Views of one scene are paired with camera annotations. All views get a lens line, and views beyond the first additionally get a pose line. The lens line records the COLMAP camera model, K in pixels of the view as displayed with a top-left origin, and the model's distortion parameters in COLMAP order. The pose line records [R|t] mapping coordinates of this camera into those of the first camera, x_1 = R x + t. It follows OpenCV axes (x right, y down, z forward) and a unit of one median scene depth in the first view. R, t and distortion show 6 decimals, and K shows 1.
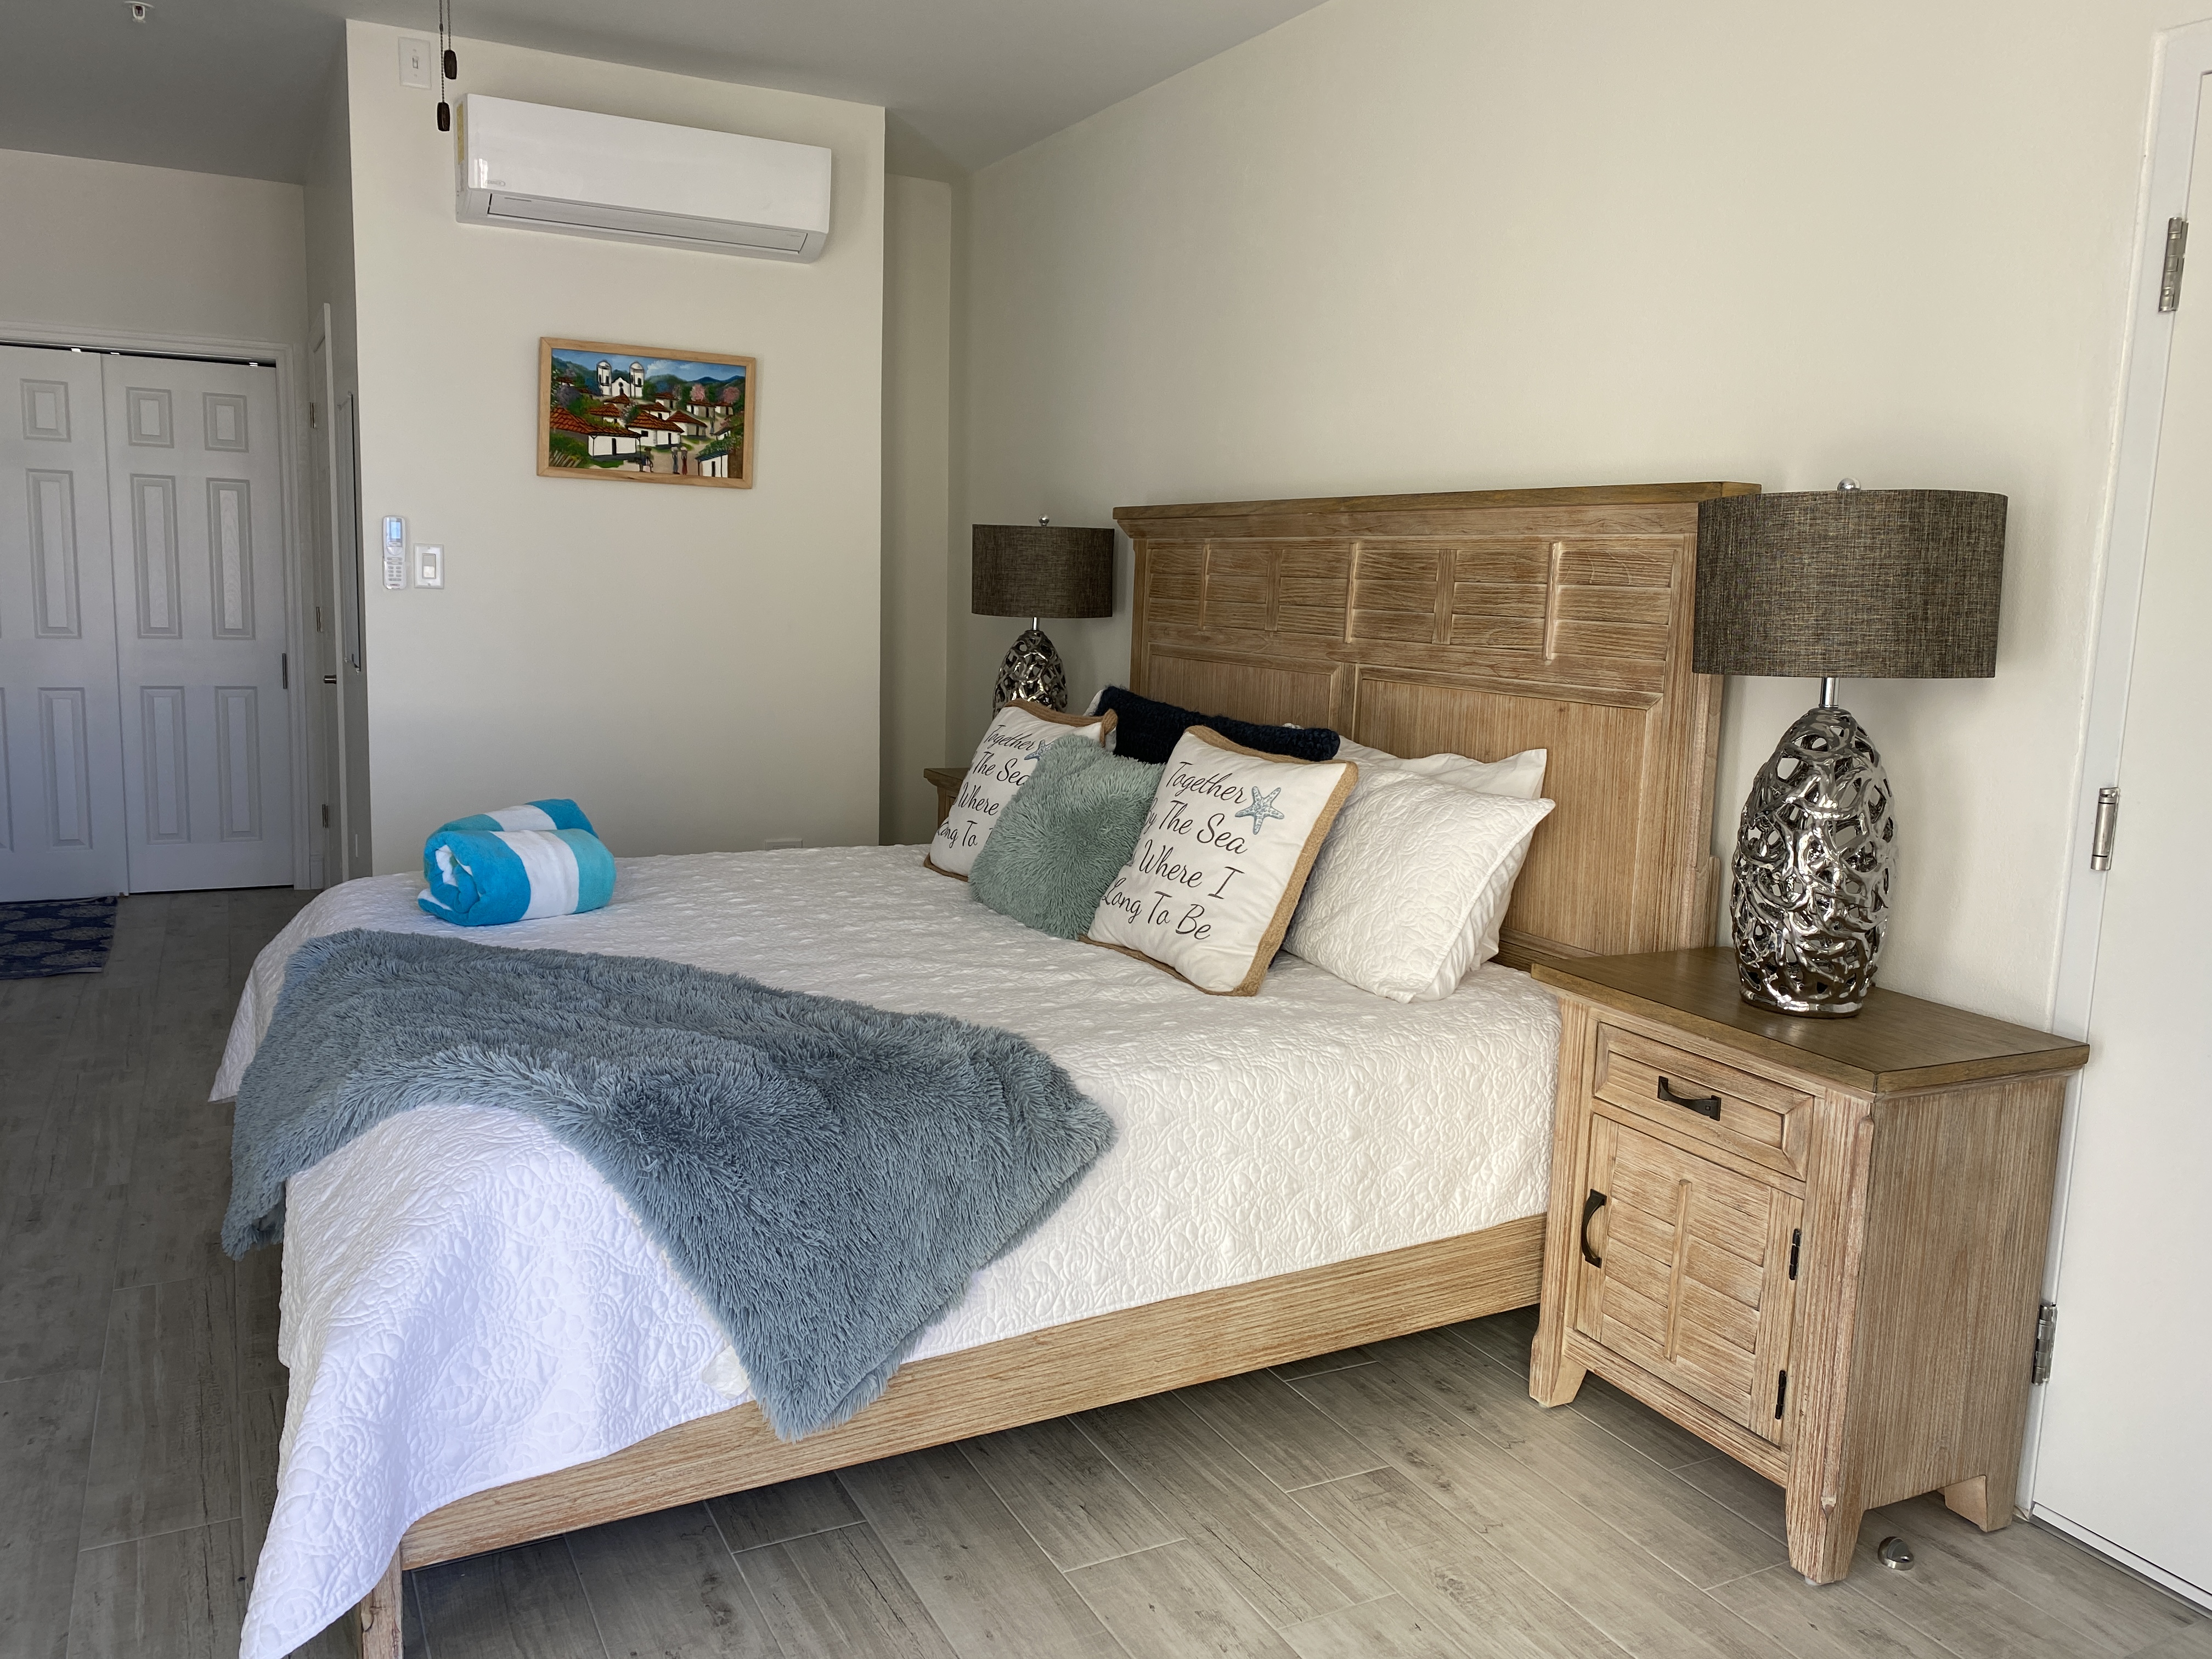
lens RADIAL K [[1693.6, 0, 1108.7], [0, 1693.6, 820.6], [0, 0, 1]] dist [0.045073, -0.053038]
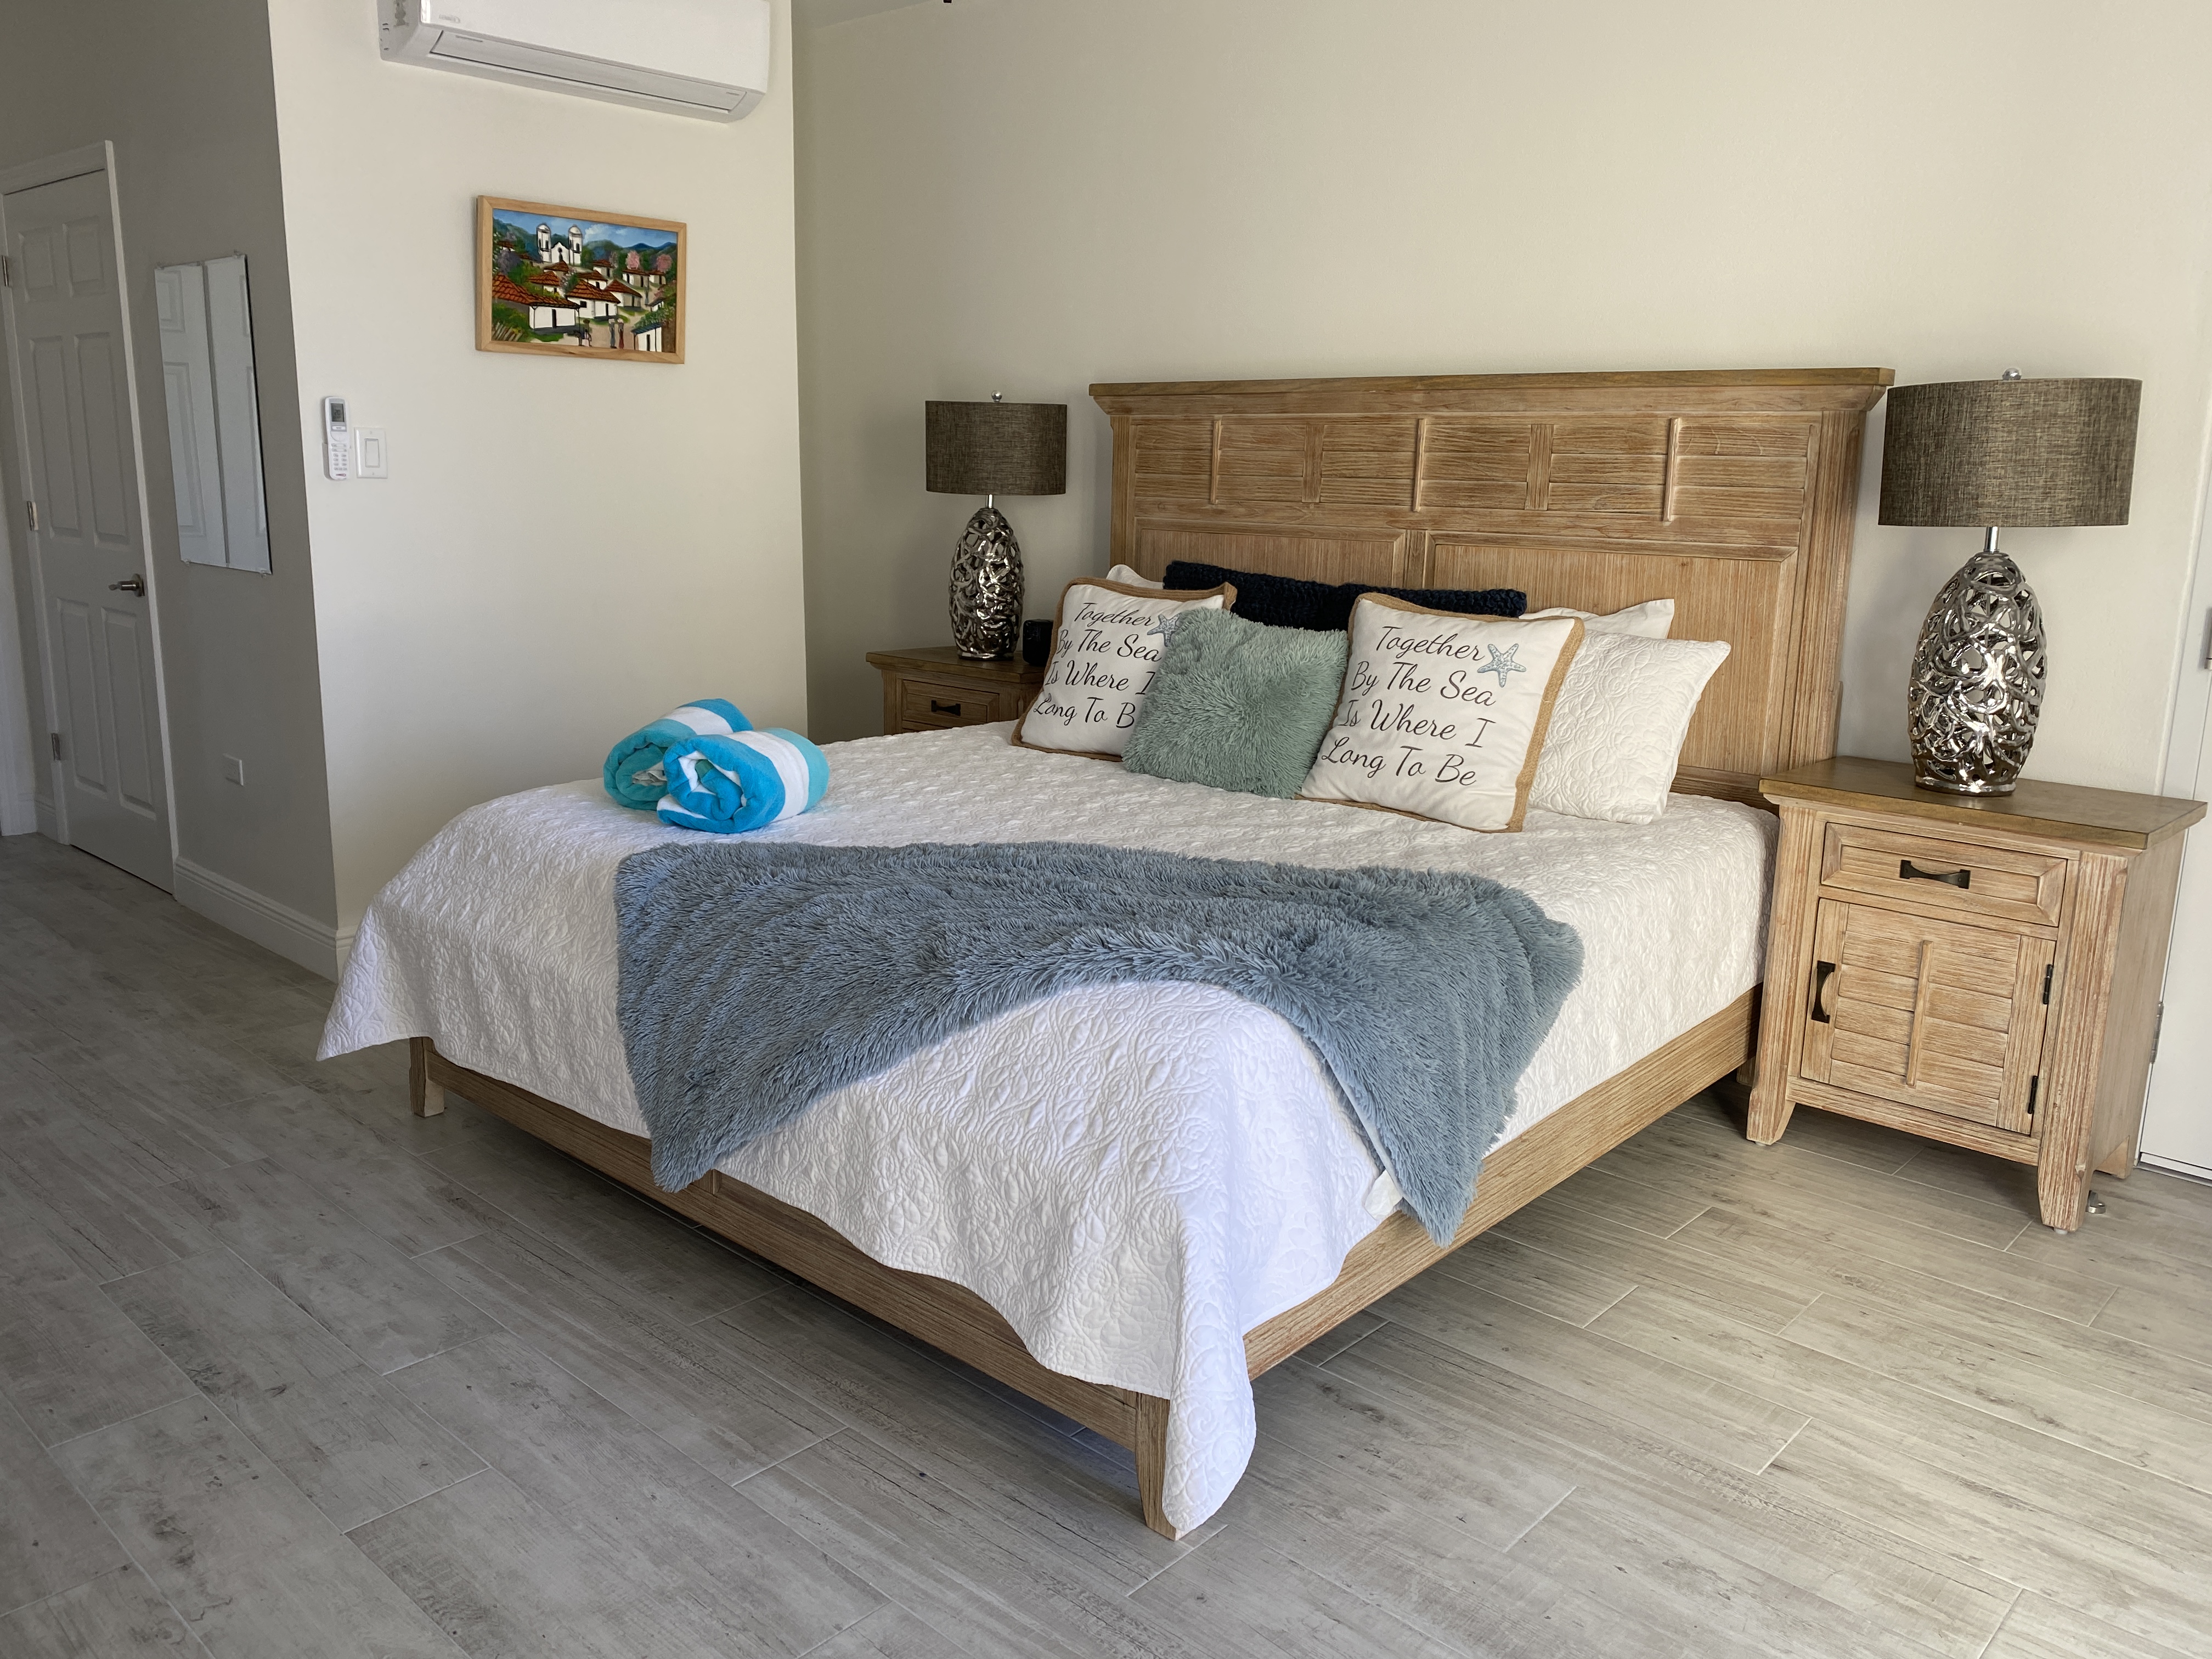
lens RADIAL K [[1693.6, 0, 1102.6], [0, 1693.6, 811.8], [0, 0, 1]] dist [0.045073, -0.053038]
pose [[0.942466, -0.084114, 0.323548, -0.520288], [0.061035, 0.994856, 0.080846, -0.016352], [-0.328684, -0.056447, 0.942752, 0.026391]]
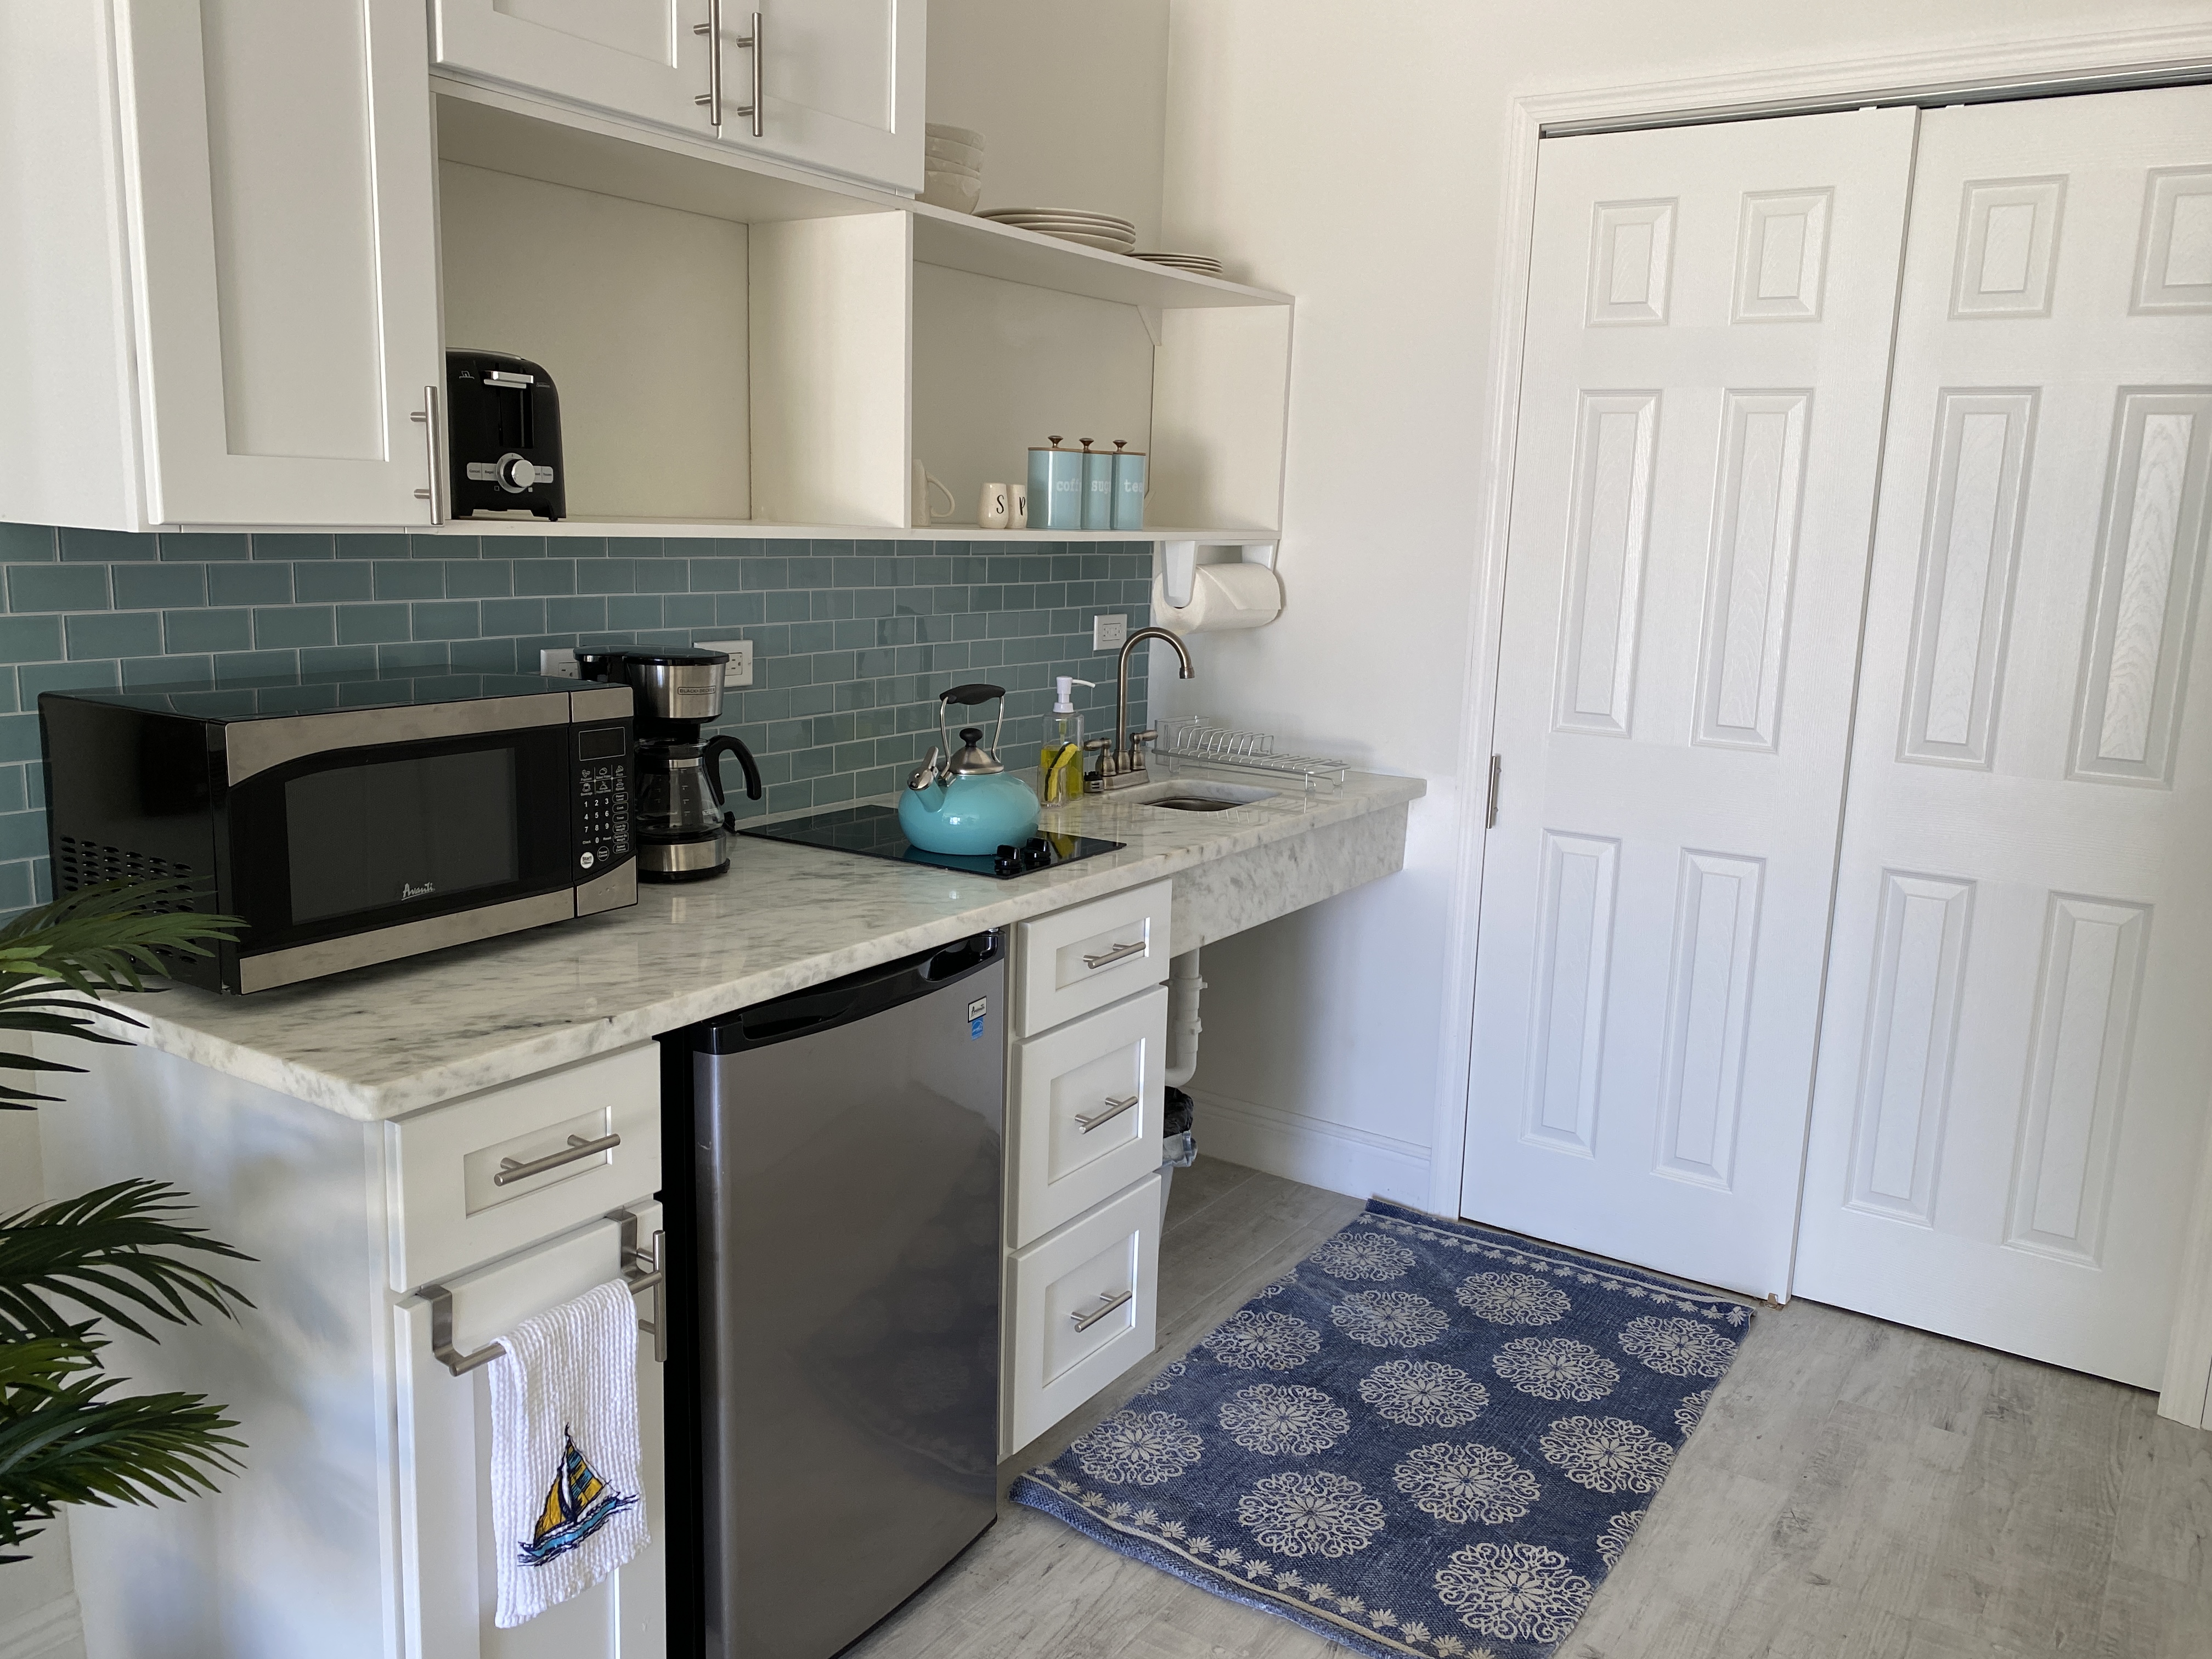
lens RADIAL K [[1693.6, 0, 1155.5], [0, 1693.6, 799.6], [0, 0, 1]] dist [0.045073, -0.053038]
pose [[0.506467, 0.139891, -0.850836, -0.593797], [-0.145443, 0.986473, 0.075615, -0.211193], [0.849904, 0.085452, 0.519963, 1.255142]]
